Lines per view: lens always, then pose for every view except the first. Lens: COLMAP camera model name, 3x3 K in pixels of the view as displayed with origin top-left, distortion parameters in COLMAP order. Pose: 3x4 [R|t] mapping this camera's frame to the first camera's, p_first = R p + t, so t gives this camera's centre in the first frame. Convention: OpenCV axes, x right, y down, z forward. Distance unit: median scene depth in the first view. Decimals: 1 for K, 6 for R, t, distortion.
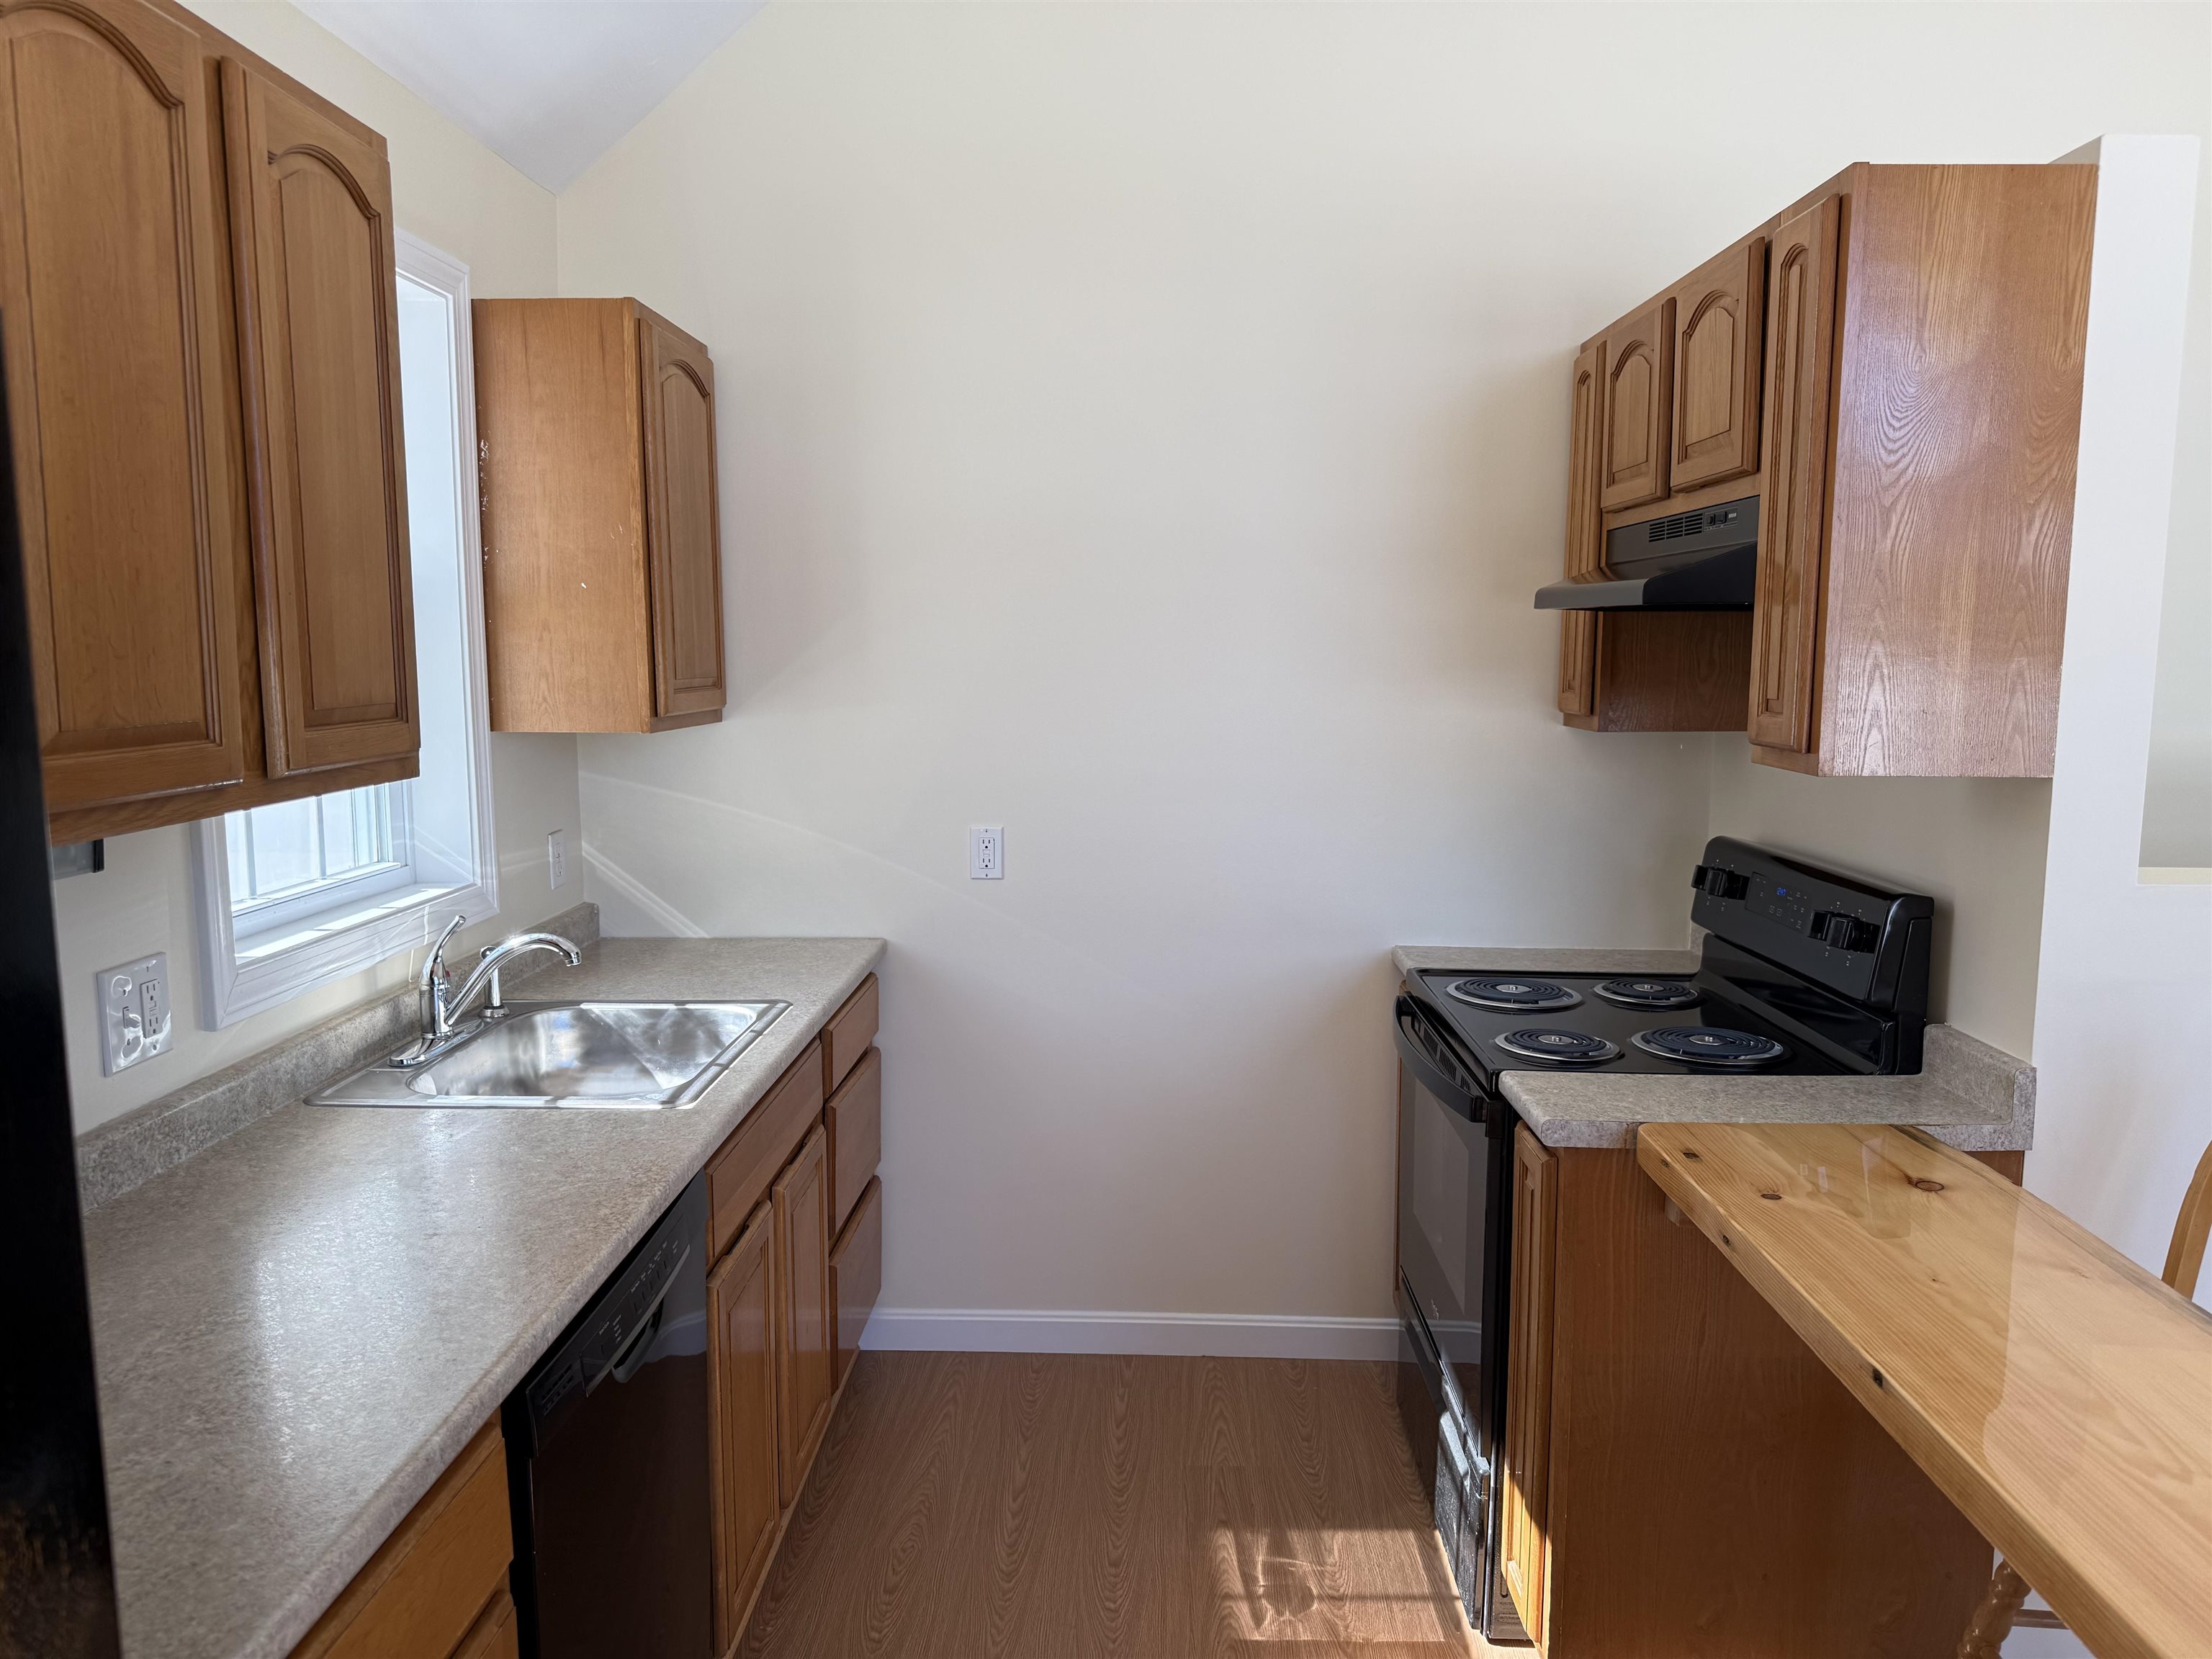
lens RADIAL K [[1555.0, 0, 1101.3], [0, 1555.0, 841.1], [0, 0, 1]] dist [0.124710, -0.171146]
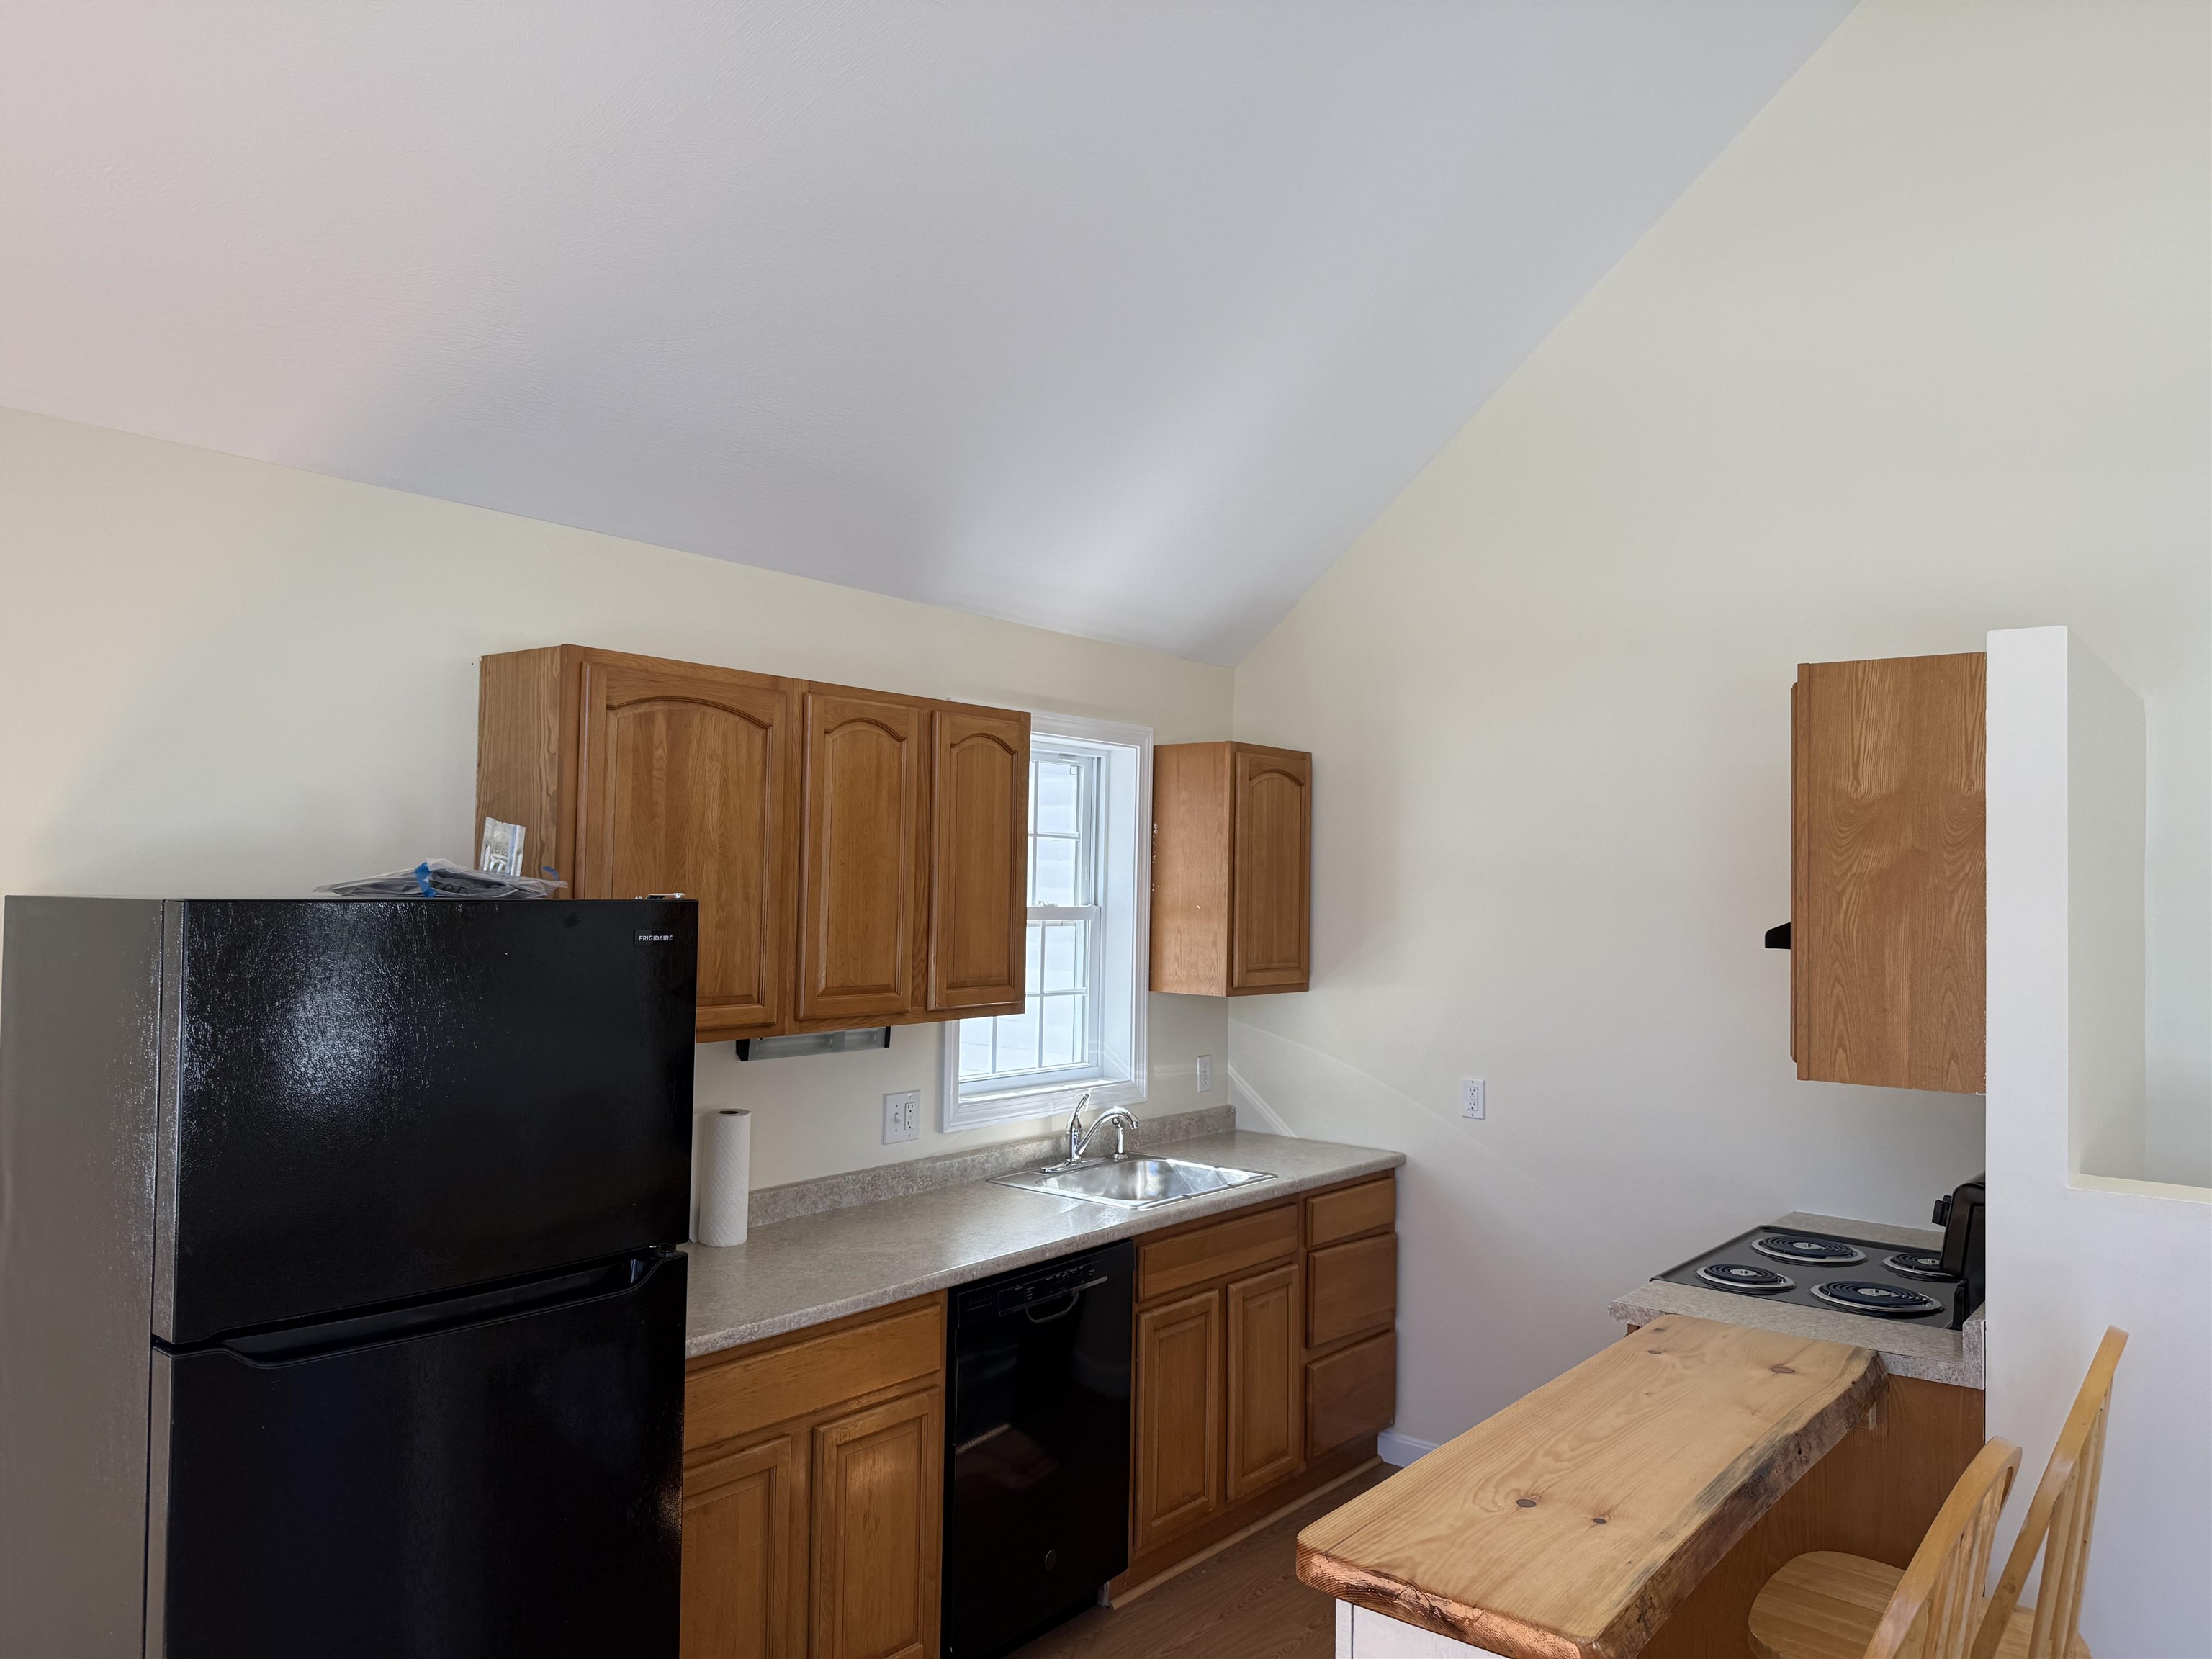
lens RADIAL K [[1555.0, 0, 1101.3], [0, 1555.0, 841.1], [0, 0, 1]] dist [0.124710, -0.171146]
pose [[0.795978, -0.005215, -0.605303, 0.709148], [-0.091831, 0.987349, -0.129265, -0.009354], [0.598319, 0.158477, 0.785429, -0.443816]]
